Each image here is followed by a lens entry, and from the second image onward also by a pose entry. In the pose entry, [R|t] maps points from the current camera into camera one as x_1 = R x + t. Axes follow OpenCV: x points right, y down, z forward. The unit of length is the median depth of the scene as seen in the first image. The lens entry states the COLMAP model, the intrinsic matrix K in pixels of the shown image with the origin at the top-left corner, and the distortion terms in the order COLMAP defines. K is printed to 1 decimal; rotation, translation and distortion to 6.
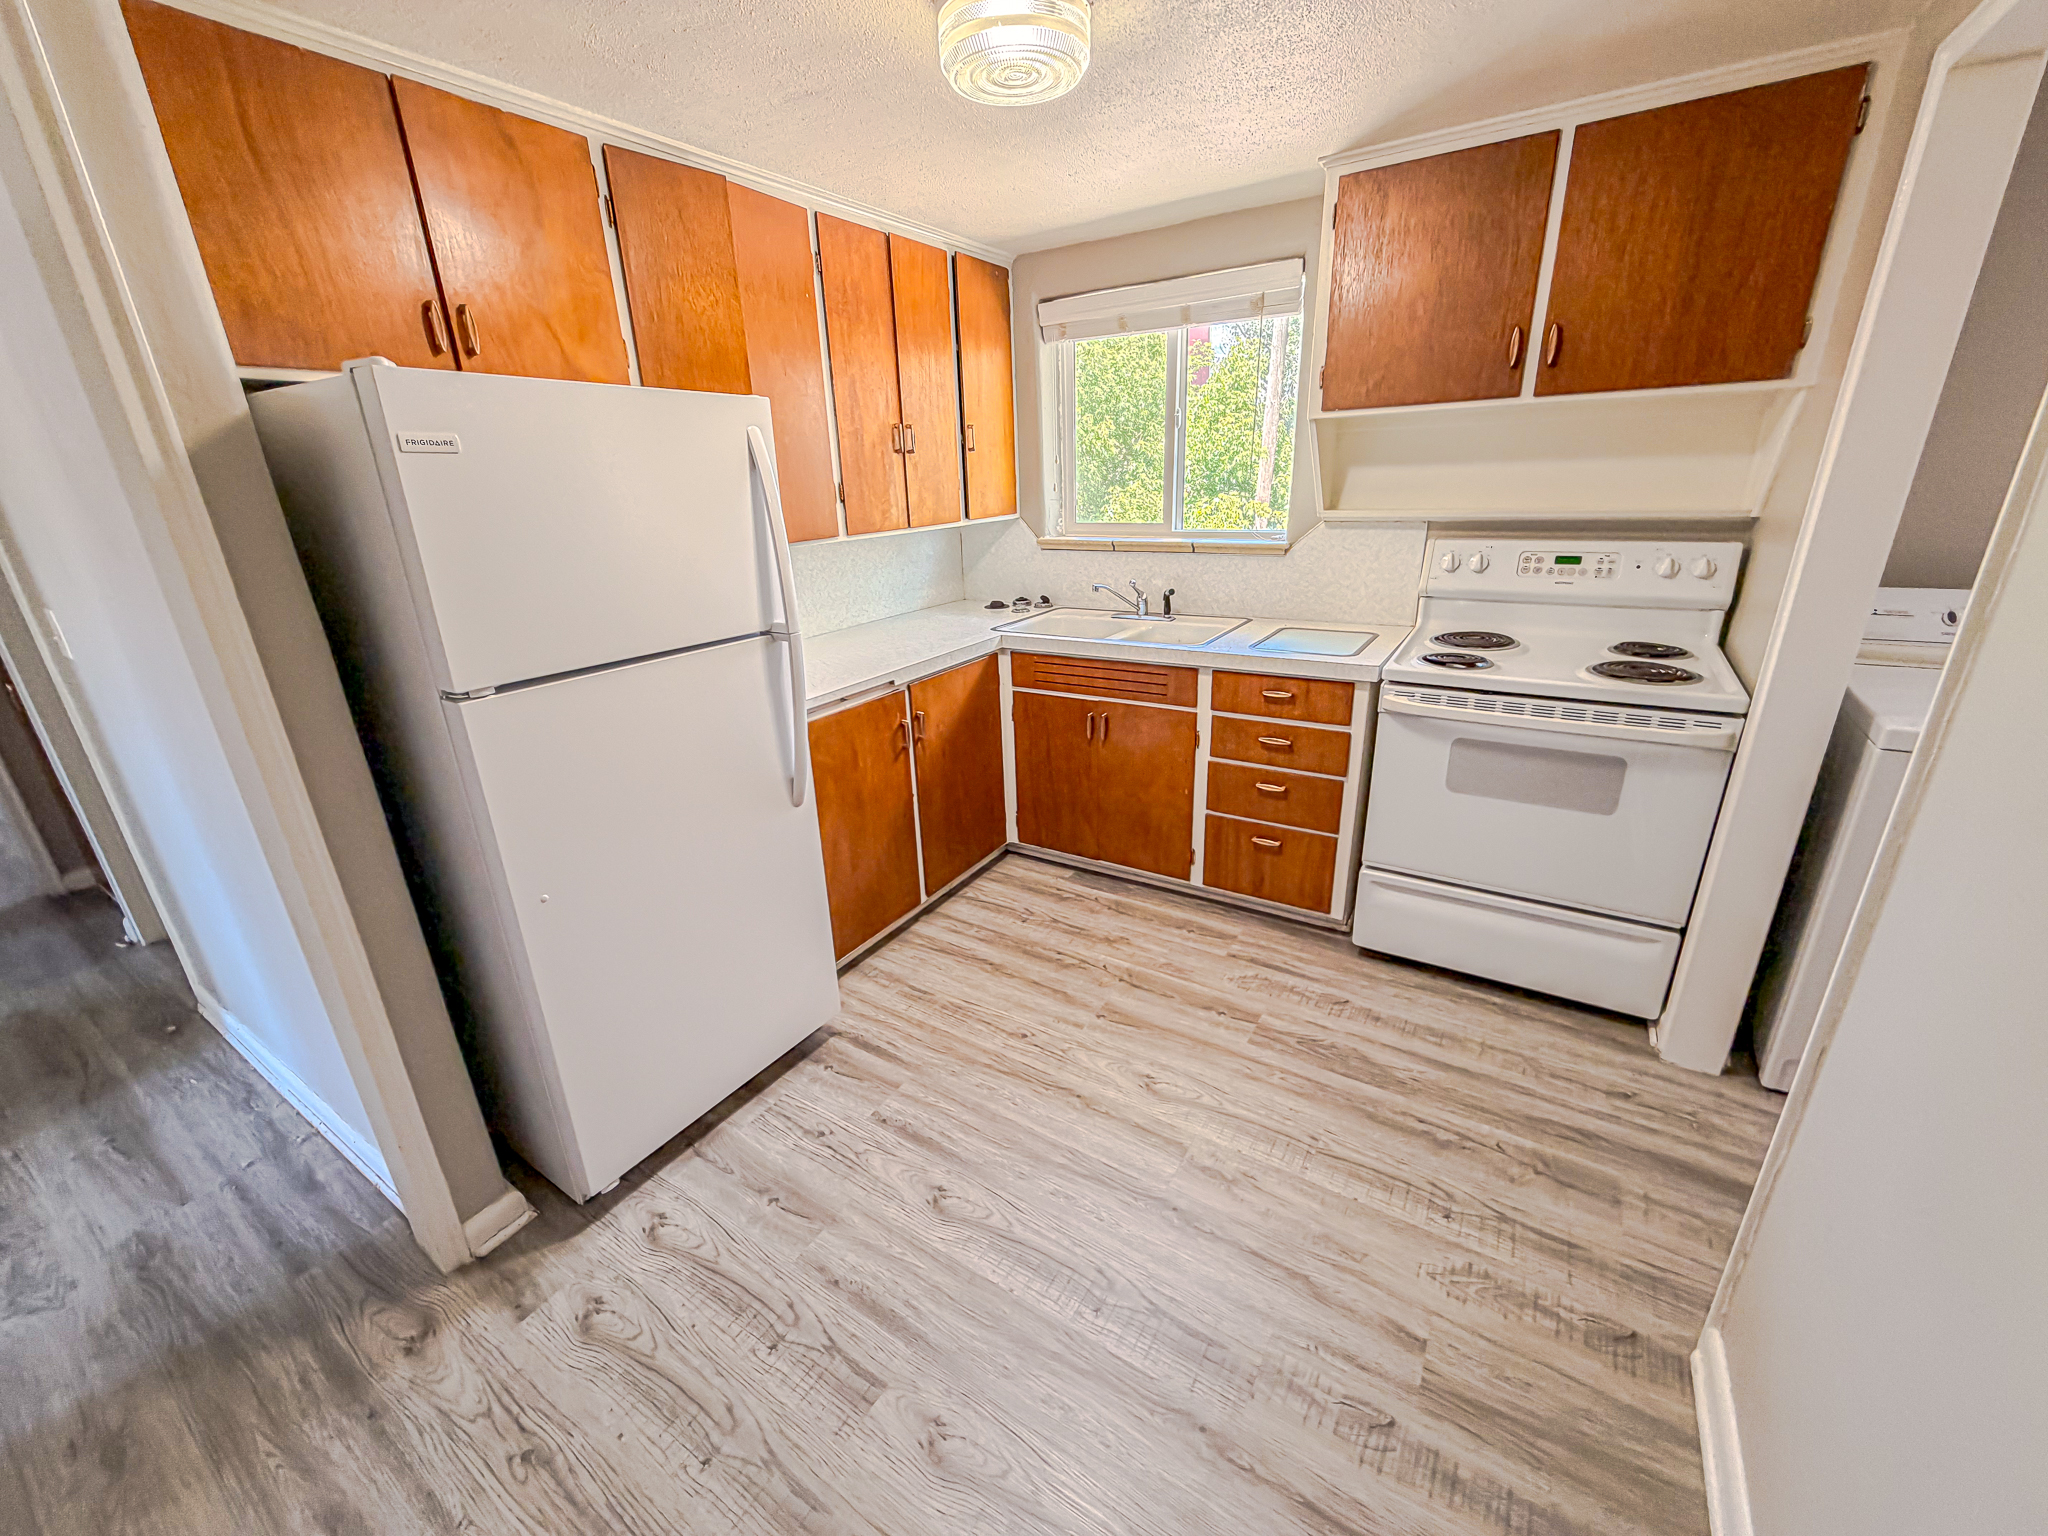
lens RADIAL K [[807.8, 0, 1022.2], [0, 807.8, 757.8], [0, 0, 1]] dist [-0.002372, -0.000140]
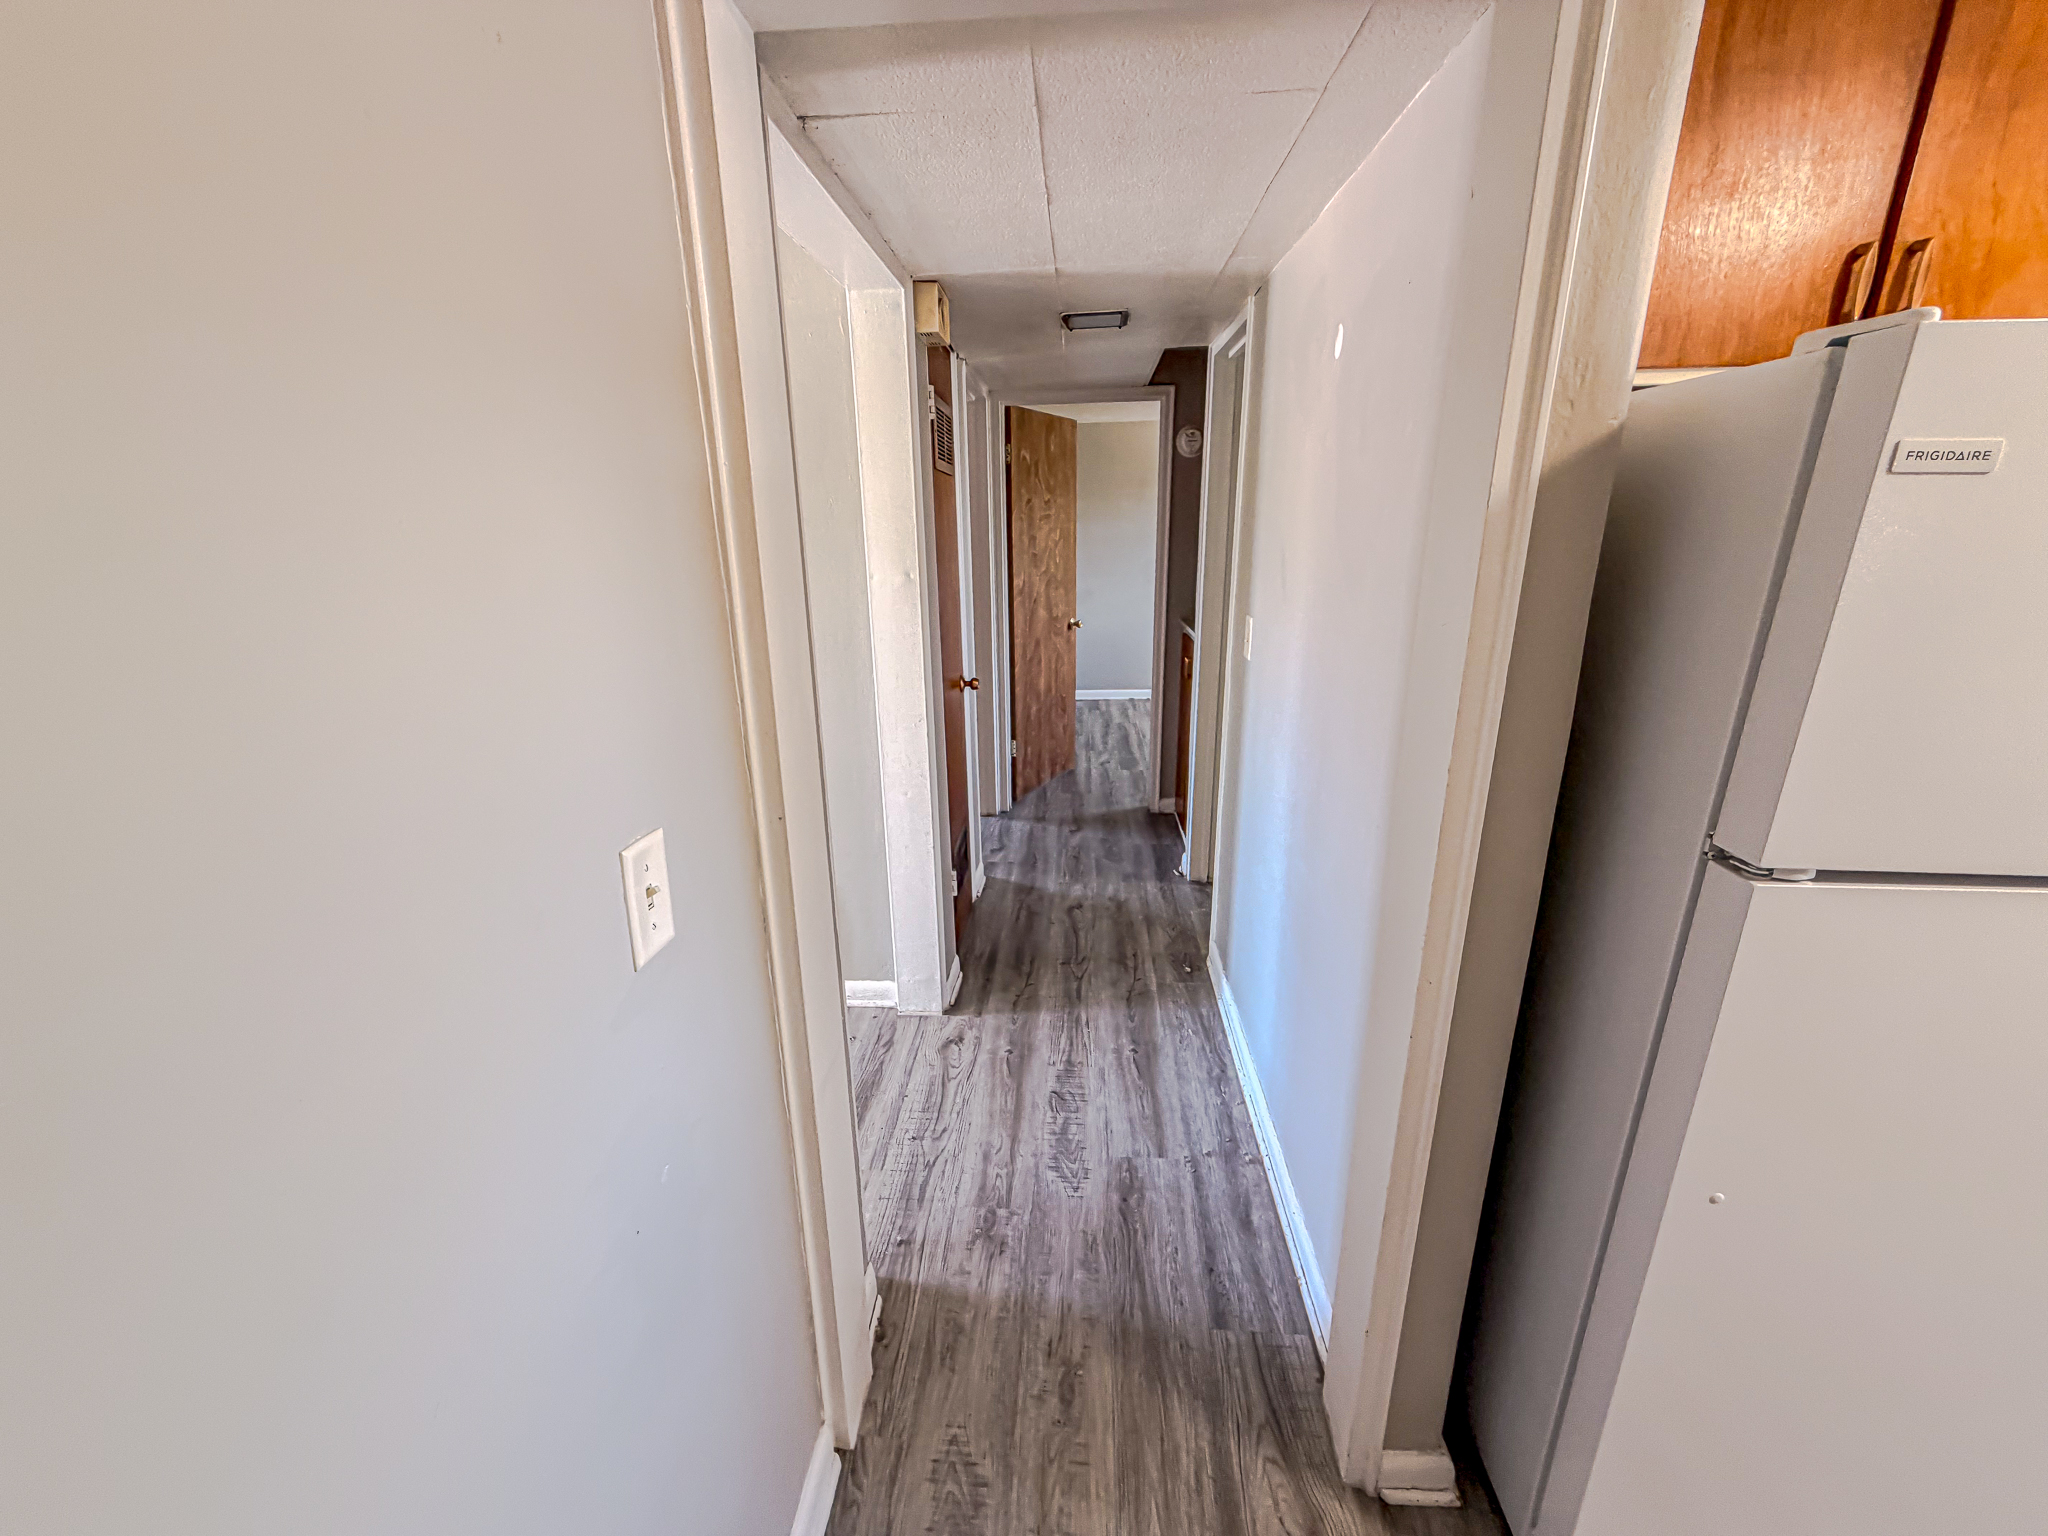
lens RADIAL K [[807.8, 0, 1022.2], [0, 807.8, 757.8], [0, 0, 1]] dist [-0.002372, -0.000140]
pose [[0.478734, 0.276006, -0.833447, -0.369428], [-0.301520, 0.943248, 0.139173, -0.057281], [0.824560, 0.184674, 0.534786, 0.156306]]
